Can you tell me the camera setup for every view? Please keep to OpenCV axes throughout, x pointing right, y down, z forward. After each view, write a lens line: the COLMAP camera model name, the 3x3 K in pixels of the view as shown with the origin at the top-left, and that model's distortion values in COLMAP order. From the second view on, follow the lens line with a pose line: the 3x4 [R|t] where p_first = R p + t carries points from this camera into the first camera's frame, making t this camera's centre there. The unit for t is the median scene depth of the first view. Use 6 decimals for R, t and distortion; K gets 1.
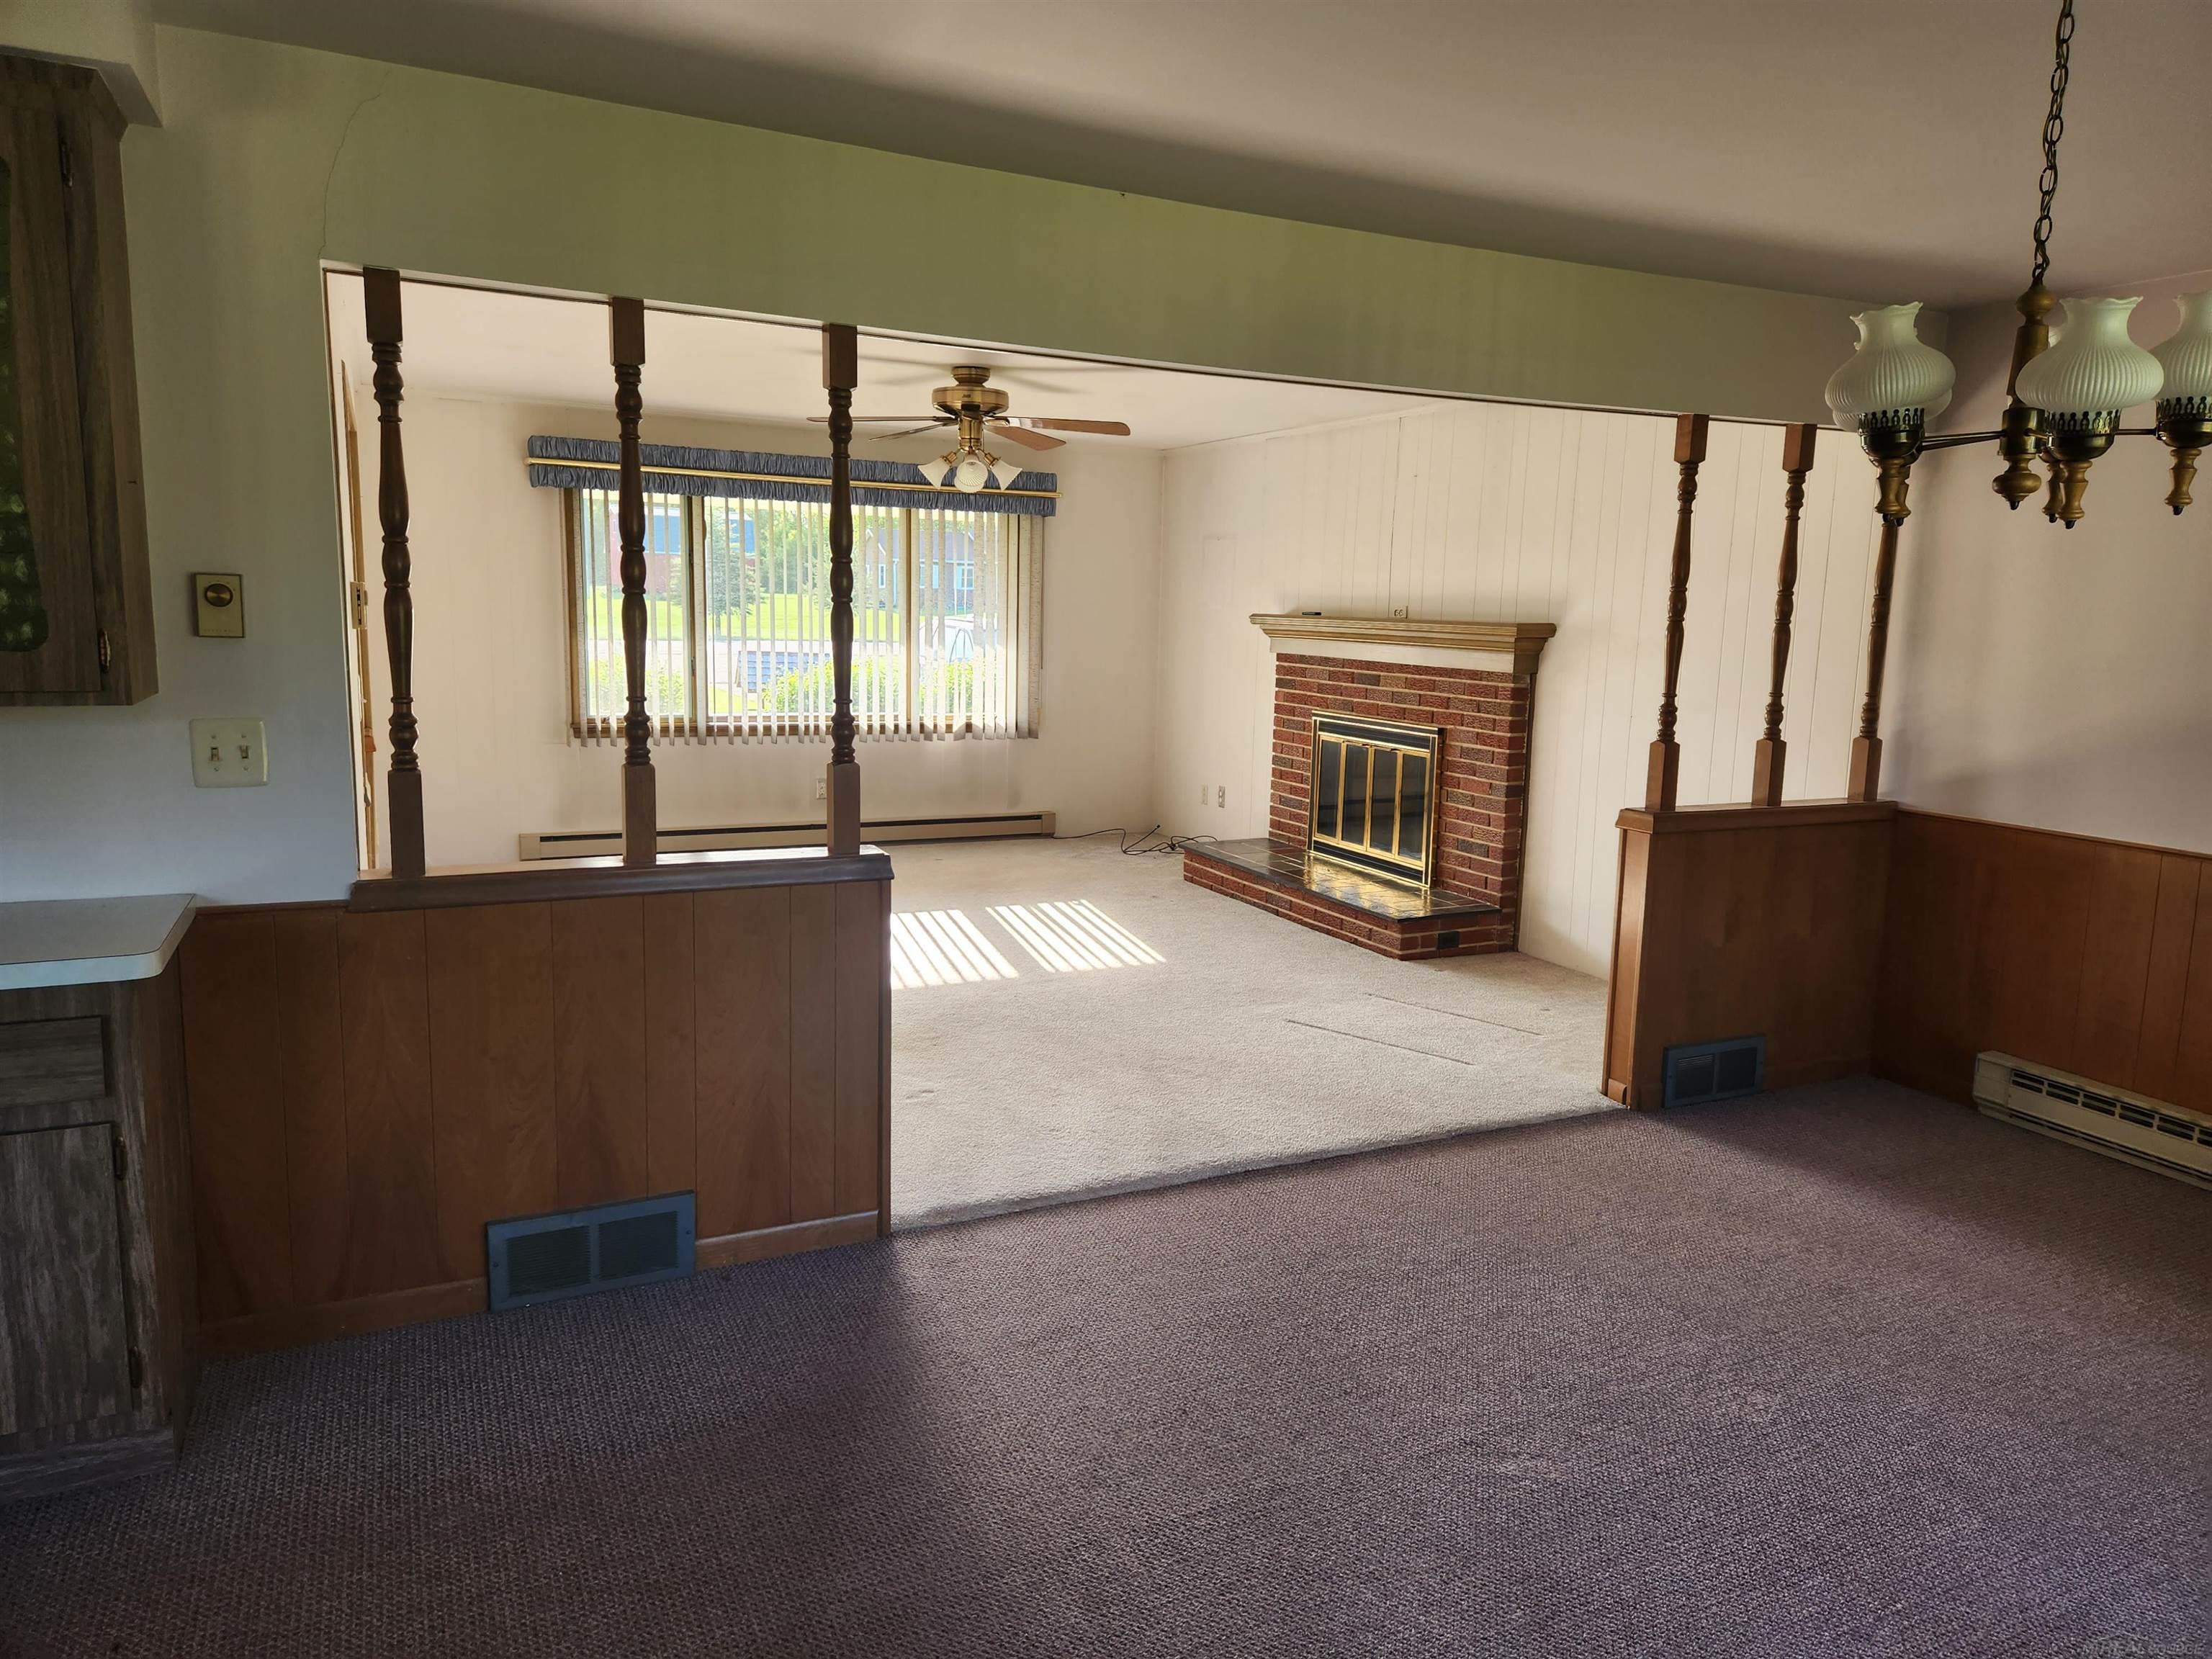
lens RADIAL K [[1509.7, 0, 1106.0], [0, 1509.7, 829.5], [0, 0, 1]] dist [0.082530, -0.091750]
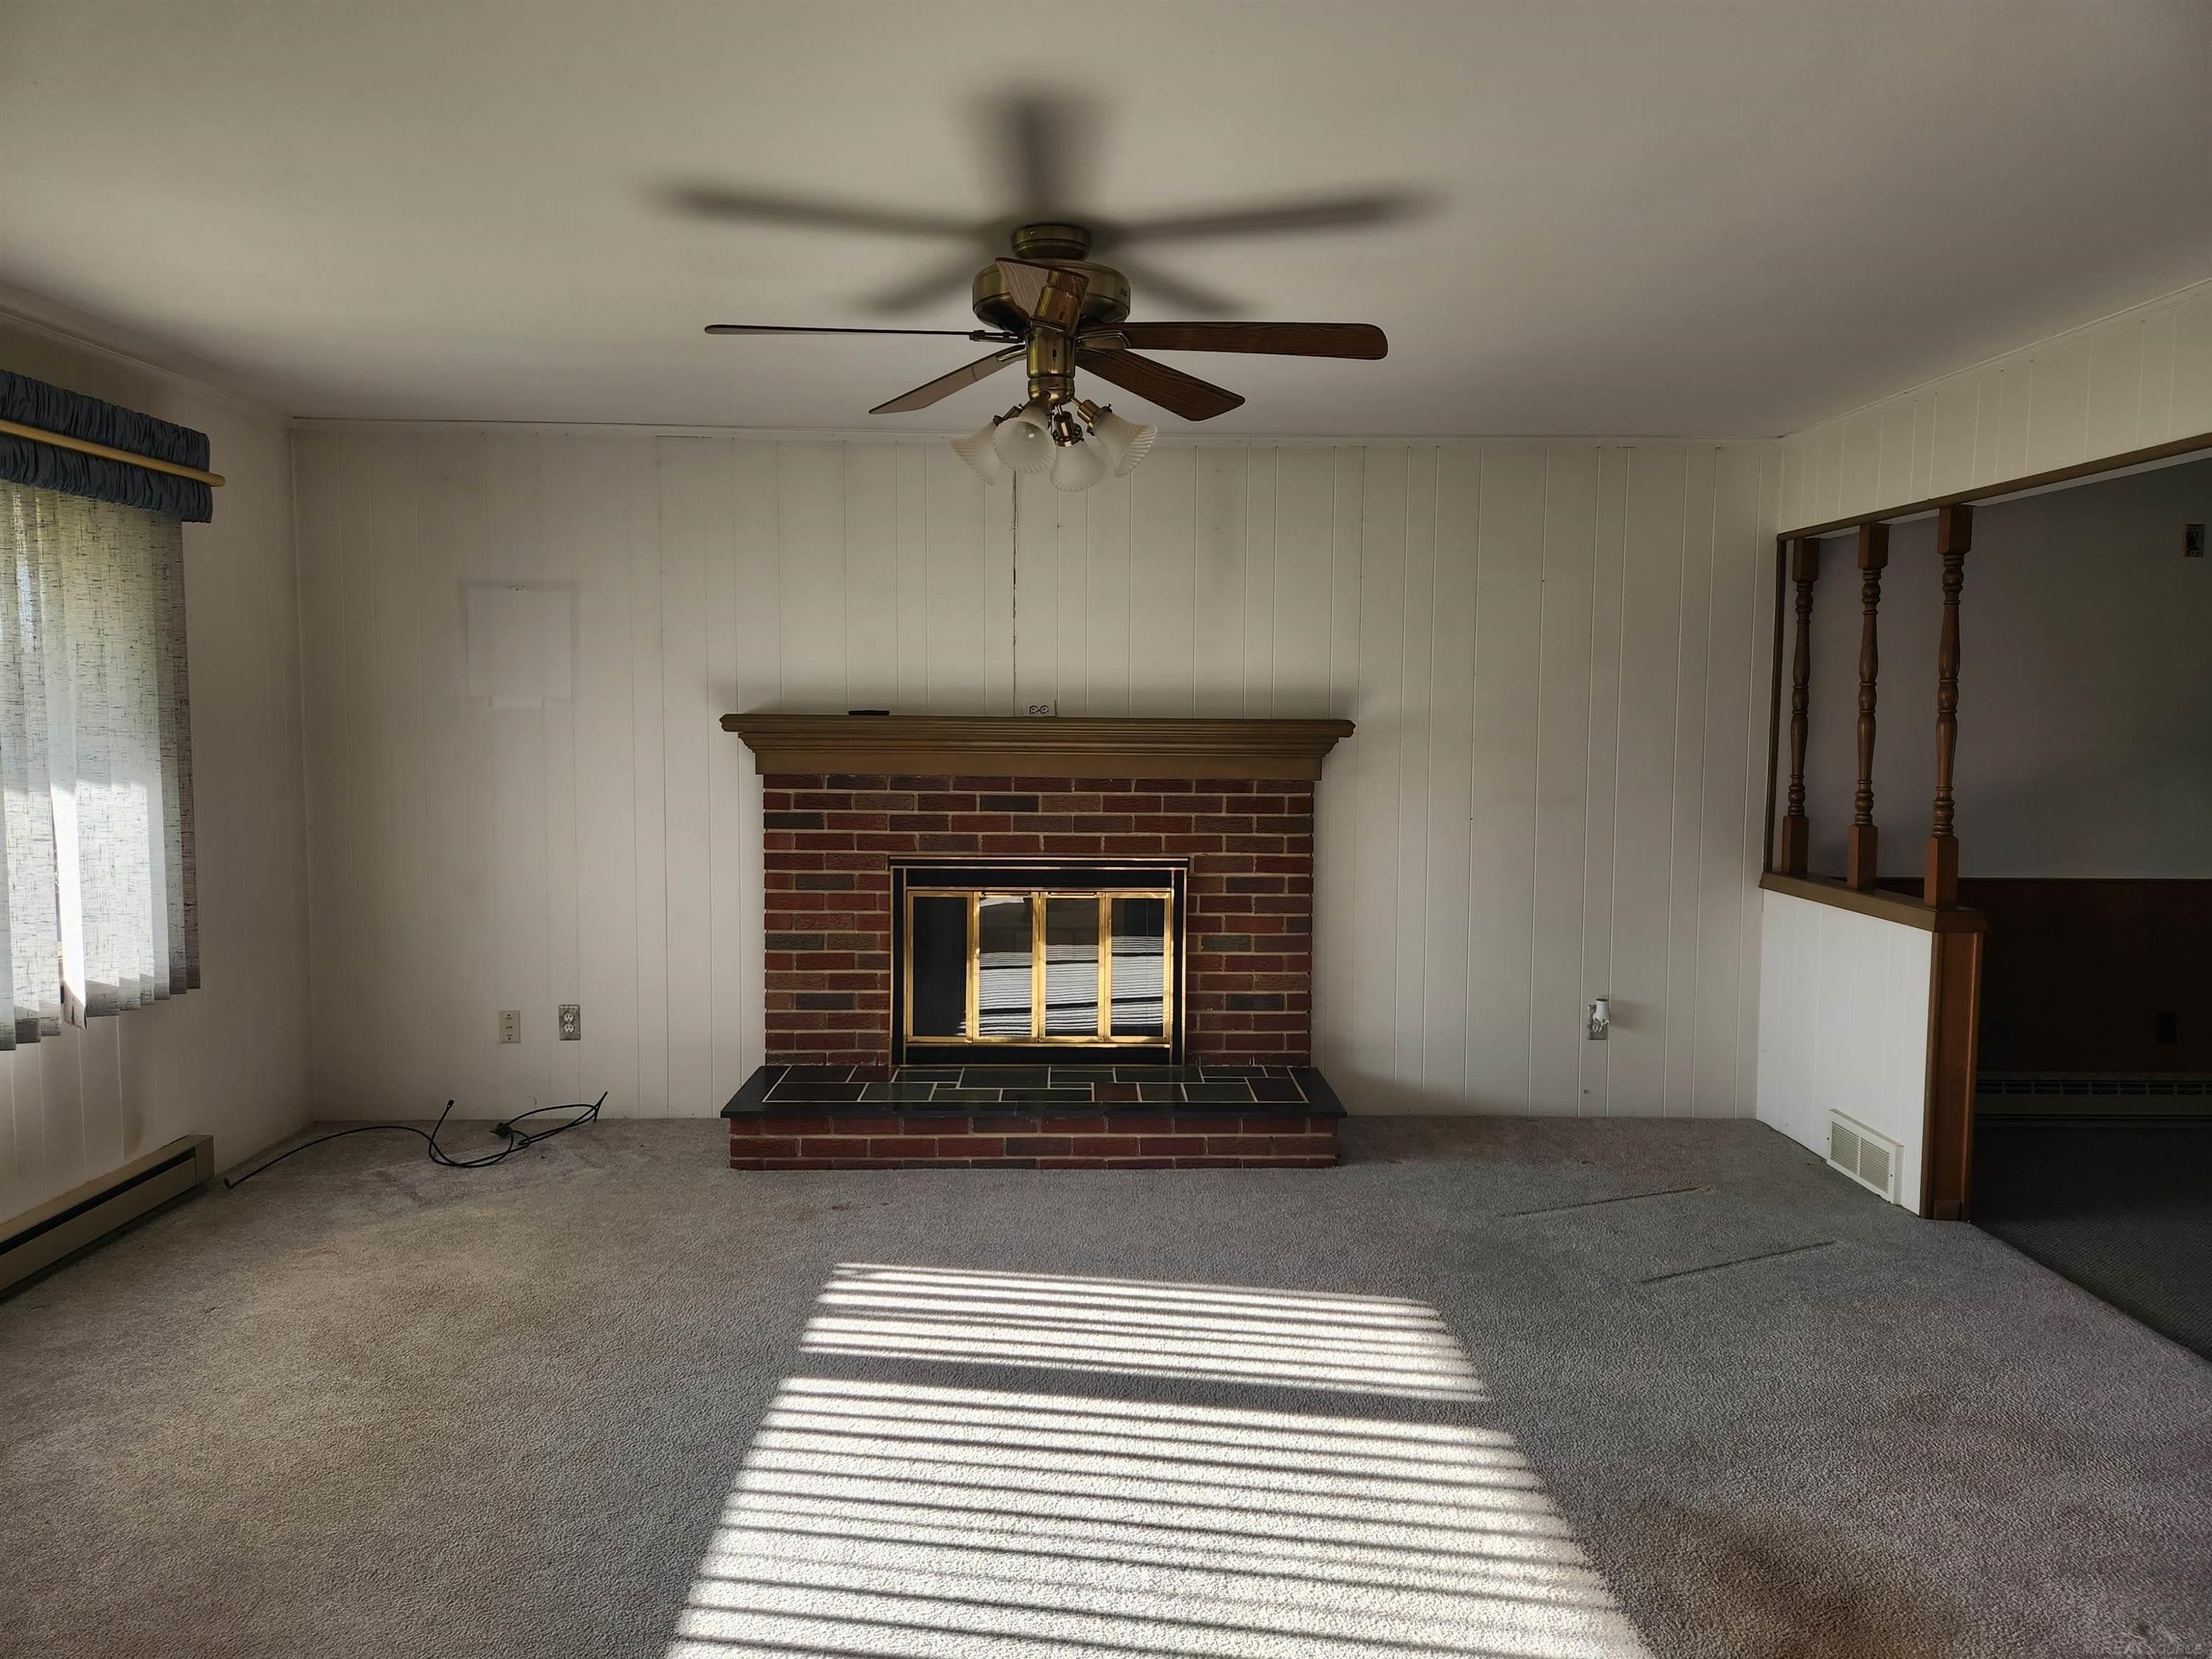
lens RADIAL K [[1509.7, 0, 1106.0], [0, 1509.7, 829.5], [0, 0, 1]] dist [0.082530, -0.091750]
pose [[0.398332, -0.096136, 0.912189, -0.416786], [0.141415, 0.989038, 0.042483, -0.101574], [-0.906274, 0.112075, 0.407561, 0.618944]]
